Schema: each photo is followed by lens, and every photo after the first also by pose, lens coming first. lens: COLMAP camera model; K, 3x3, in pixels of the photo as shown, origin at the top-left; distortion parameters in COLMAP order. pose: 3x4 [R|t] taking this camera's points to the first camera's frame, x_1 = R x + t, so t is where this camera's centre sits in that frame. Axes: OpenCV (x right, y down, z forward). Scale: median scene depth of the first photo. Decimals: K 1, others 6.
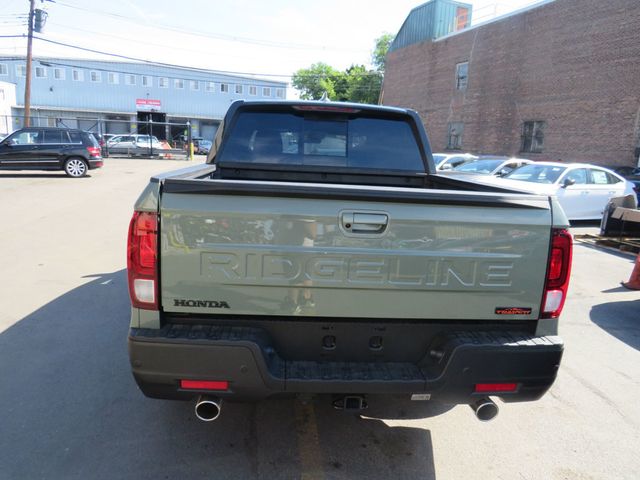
lens RADIAL K [[461.1, 0, 306.4], [0, 461.1, 242.7], [0, 0, 1]] dist [-0.049209, 0.030847]
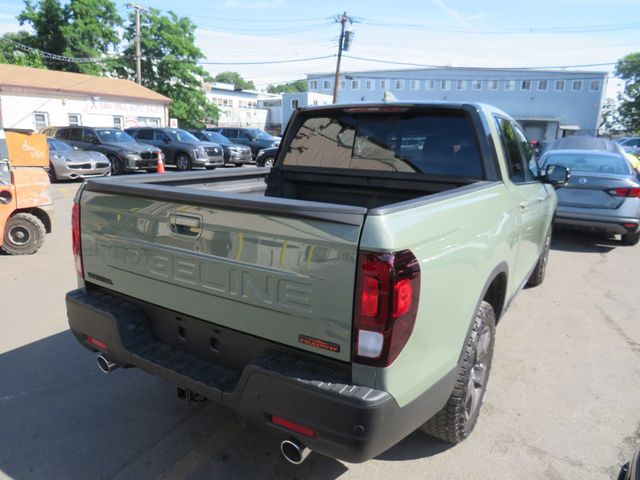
lens RADIAL K [[461.1, 0, 306.4], [0, 461.1, 242.7], [0, 0, 1]] dist [-0.049209, 0.030847]
pose [[0.806240, 0.101778, -0.582768, 0.053357], [-0.104866, 0.994077, 0.028532, -0.003350], [0.582220, 0.038109, 0.812137, 0.017037]]
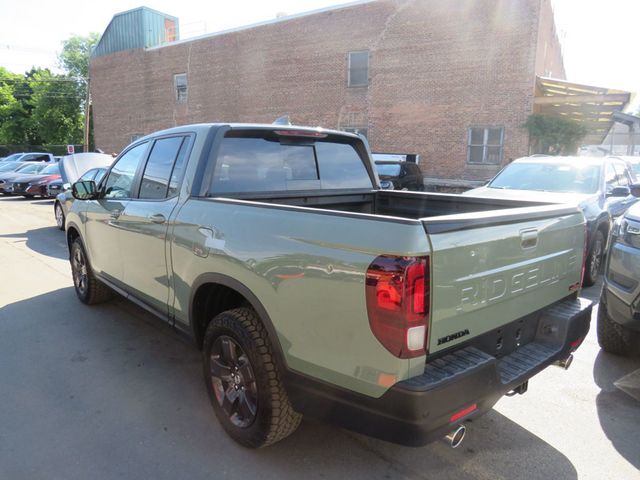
lens RADIAL K [[461.1, 0, 306.4], [0, 461.1, 242.7], [0, 0, 1]] dist [-0.049209, 0.030847]
pose [[0.817505, -0.132005, 0.560590, -0.059213], [0.141791, 0.989549, 0.026241, -0.008506], [-0.558195, 0.058034, 0.827678, 0.017954]]
